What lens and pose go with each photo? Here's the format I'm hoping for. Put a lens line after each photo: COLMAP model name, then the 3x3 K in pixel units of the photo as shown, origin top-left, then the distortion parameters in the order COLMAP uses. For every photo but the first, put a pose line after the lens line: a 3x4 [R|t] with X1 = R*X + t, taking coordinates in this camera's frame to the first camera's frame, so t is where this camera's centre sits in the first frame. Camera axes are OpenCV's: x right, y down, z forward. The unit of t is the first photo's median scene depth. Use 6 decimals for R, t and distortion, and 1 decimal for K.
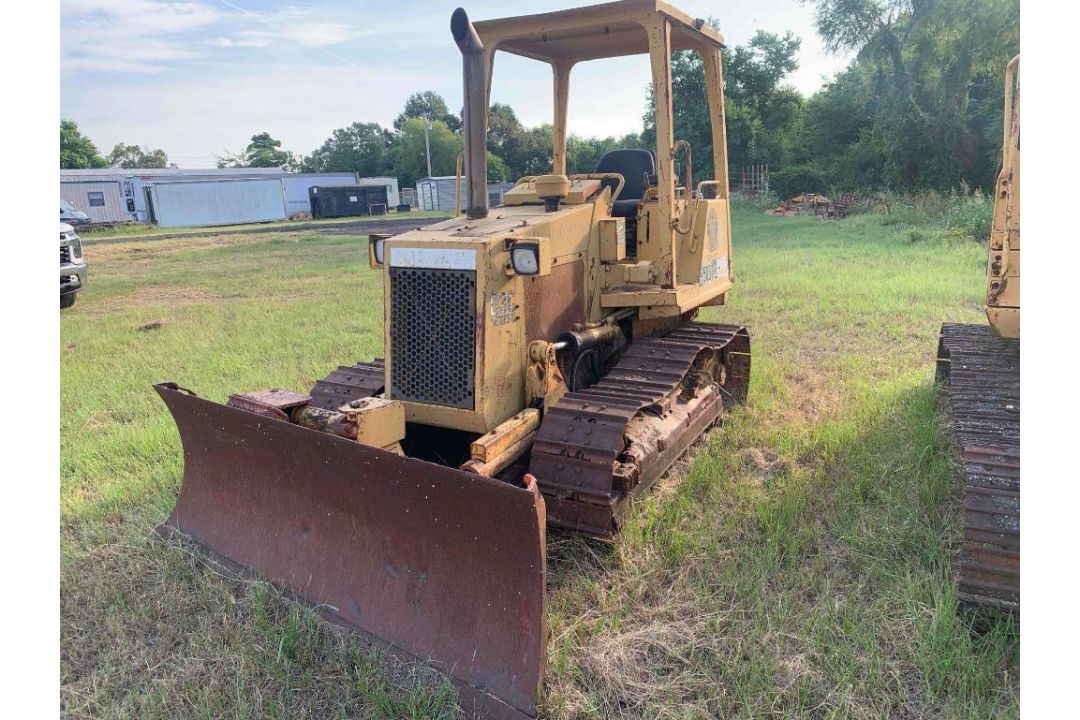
lens RADIAL K [[713.2, 0, 560.6], [0, 713.2, 353.5], [0, 0, 1]] dist [0.034073, -0.037514]
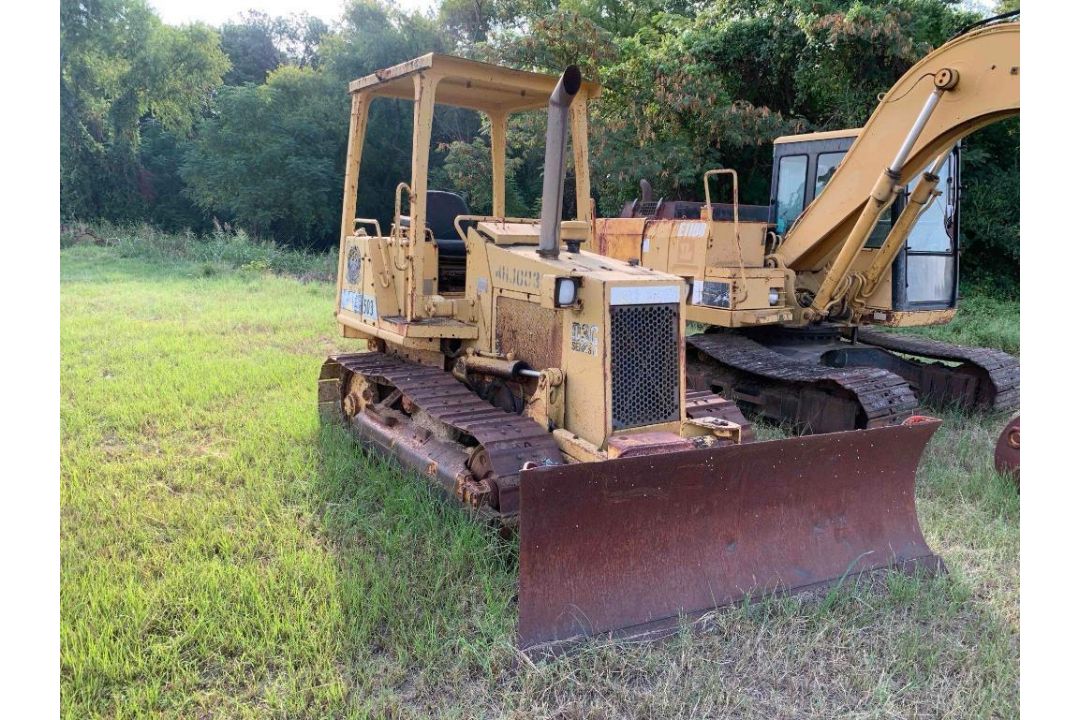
lens RADIAL K [[713.2, 0, 536.2], [0, 713.2, 358.8], [0, 0, 1]] dist [0.034073, -0.037514]
pose [[0.483446, -0.118126, 0.867367, -1.037705], [0.149940, 0.987384, 0.050898, -0.097302], [-0.862437, 0.105446, 0.495059, 0.500208]]
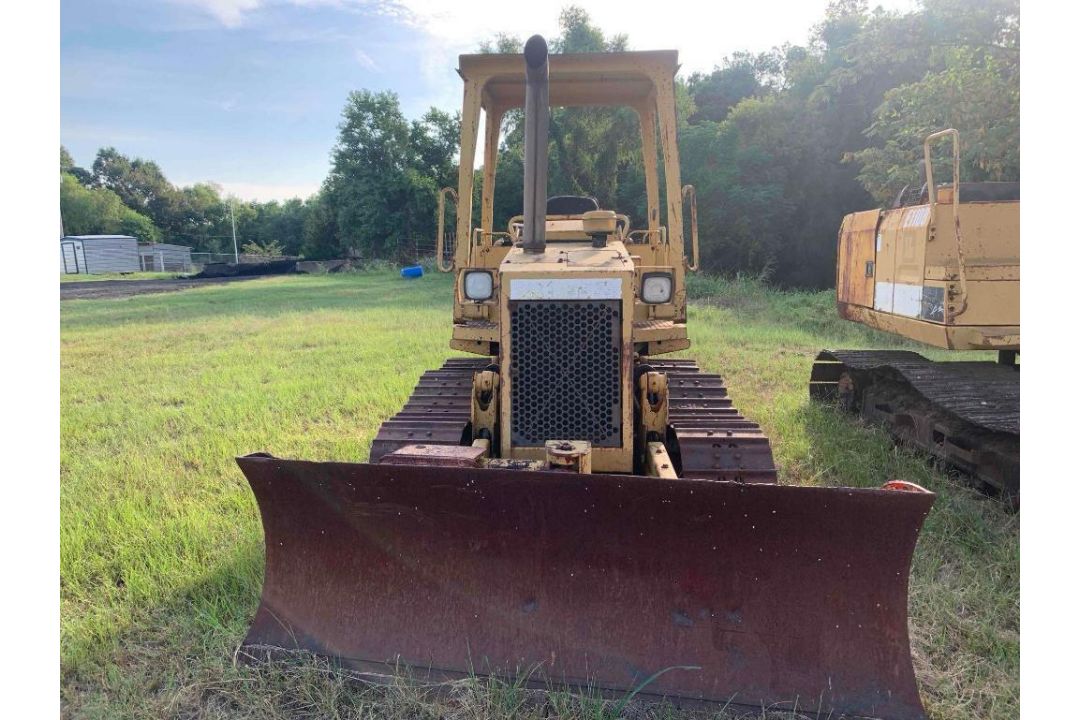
lens RADIAL K [[713.2, 0, 541.2], [0, 713.2, 353.9], [0, 0, 1]] dist [0.034073, -0.037514]
pose [[0.910886, -0.046001, 0.410087, -0.494323], [0.082594, 0.993982, -0.071959, 0.013046], [-0.404309, 0.099417, 0.909203, 0.143057]]
